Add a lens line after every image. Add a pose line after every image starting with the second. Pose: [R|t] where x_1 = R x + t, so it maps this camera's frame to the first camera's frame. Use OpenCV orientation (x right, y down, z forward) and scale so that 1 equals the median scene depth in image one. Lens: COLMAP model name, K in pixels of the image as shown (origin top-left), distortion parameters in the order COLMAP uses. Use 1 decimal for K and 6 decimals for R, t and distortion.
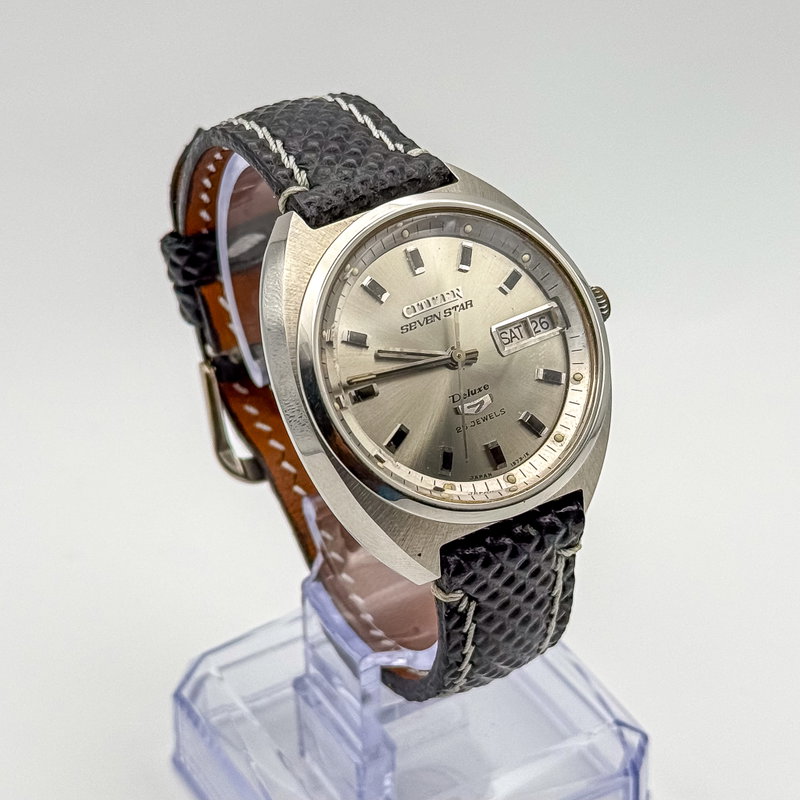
lens RADIAL K [[2158.4, 0, 400.0], [0, 2158.4, 400.0], [0, 0, 1]] dist [-0.058072, -0.490583]
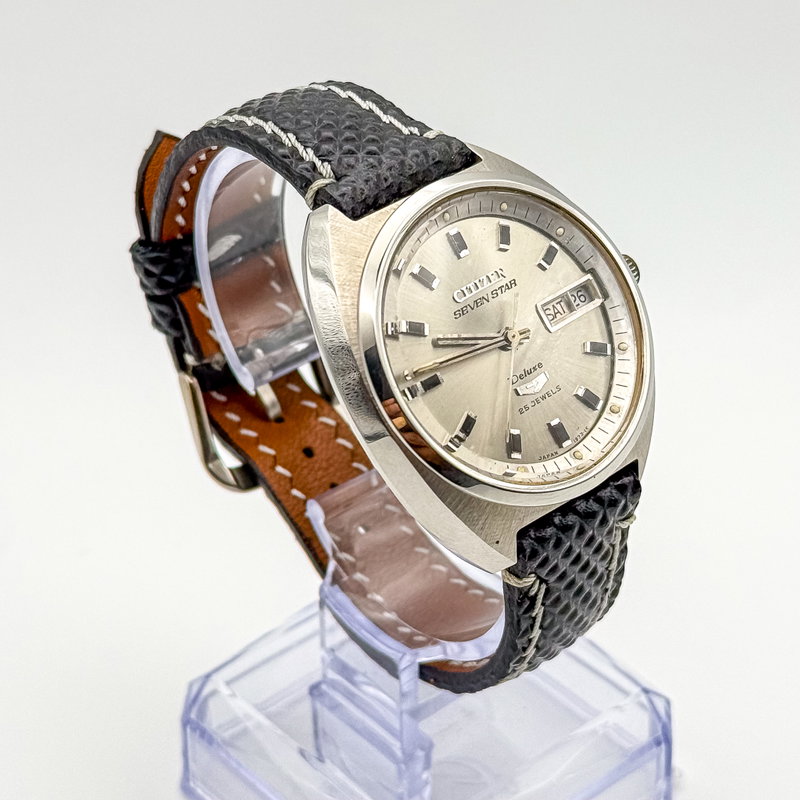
lens RADIAL K [[2158.4, 0, 400.0], [0, 2158.4, 400.0], [0, 0, 1]] dist [-0.058072, -0.490583]
pose [[0.981388, -0.100919, 0.163377, -0.179845], [0.100268, 0.994885, 0.012250, -0.008560], [-0.163778, 0.004359, 0.986488, 0.038850]]
